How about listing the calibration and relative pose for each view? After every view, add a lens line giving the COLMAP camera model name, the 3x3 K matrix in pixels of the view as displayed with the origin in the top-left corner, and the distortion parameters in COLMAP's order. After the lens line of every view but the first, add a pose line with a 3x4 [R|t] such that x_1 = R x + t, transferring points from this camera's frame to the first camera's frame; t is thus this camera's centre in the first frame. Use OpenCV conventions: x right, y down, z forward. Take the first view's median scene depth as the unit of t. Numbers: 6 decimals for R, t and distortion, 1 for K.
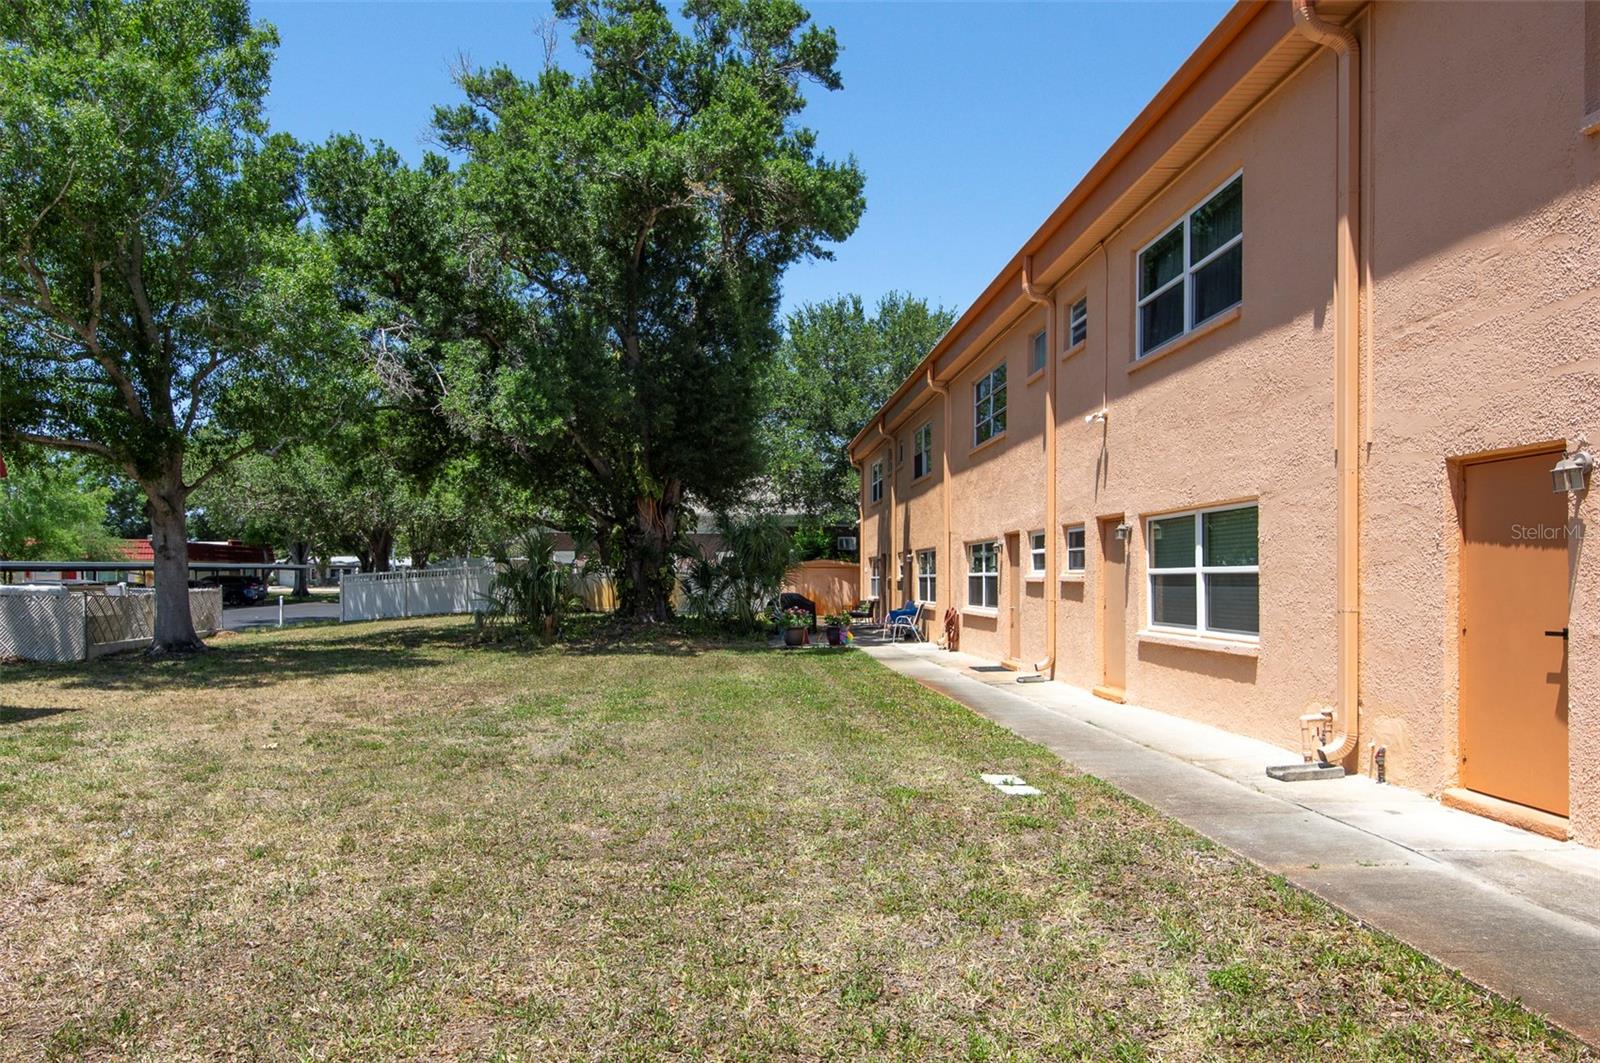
lens RADIAL K [[1079.3, 0, 799.4], [0, 1079.3, 576.7], [0, 0, 1]] dist [0.000739, -0.005374]
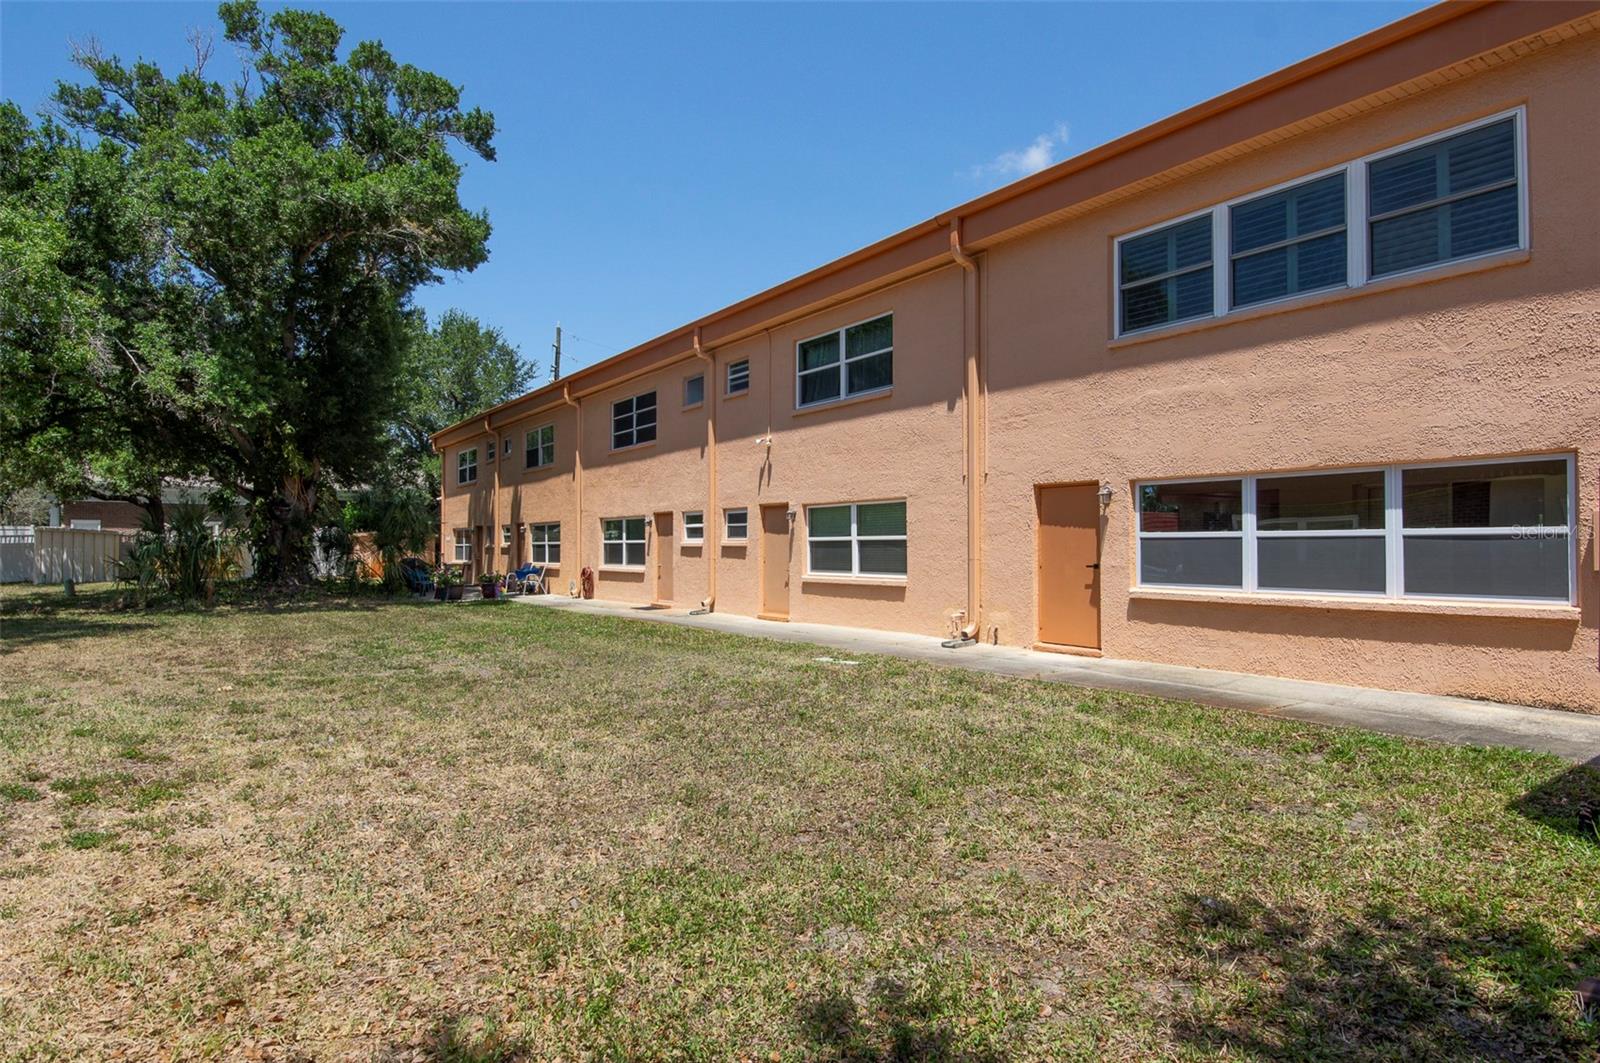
lens RADIAL K [[865.8, 0, 800.2], [0, 865.8, 543.5], [0, 0, 1]] dist [-0.015311, -0.006931]
pose [[0.843939, -0.001485, 0.536438, -0.353895], [0.002498, 0.999996, -0.001161, 0.002768], [-0.536434, 0.002320, 0.843939, -0.087256]]
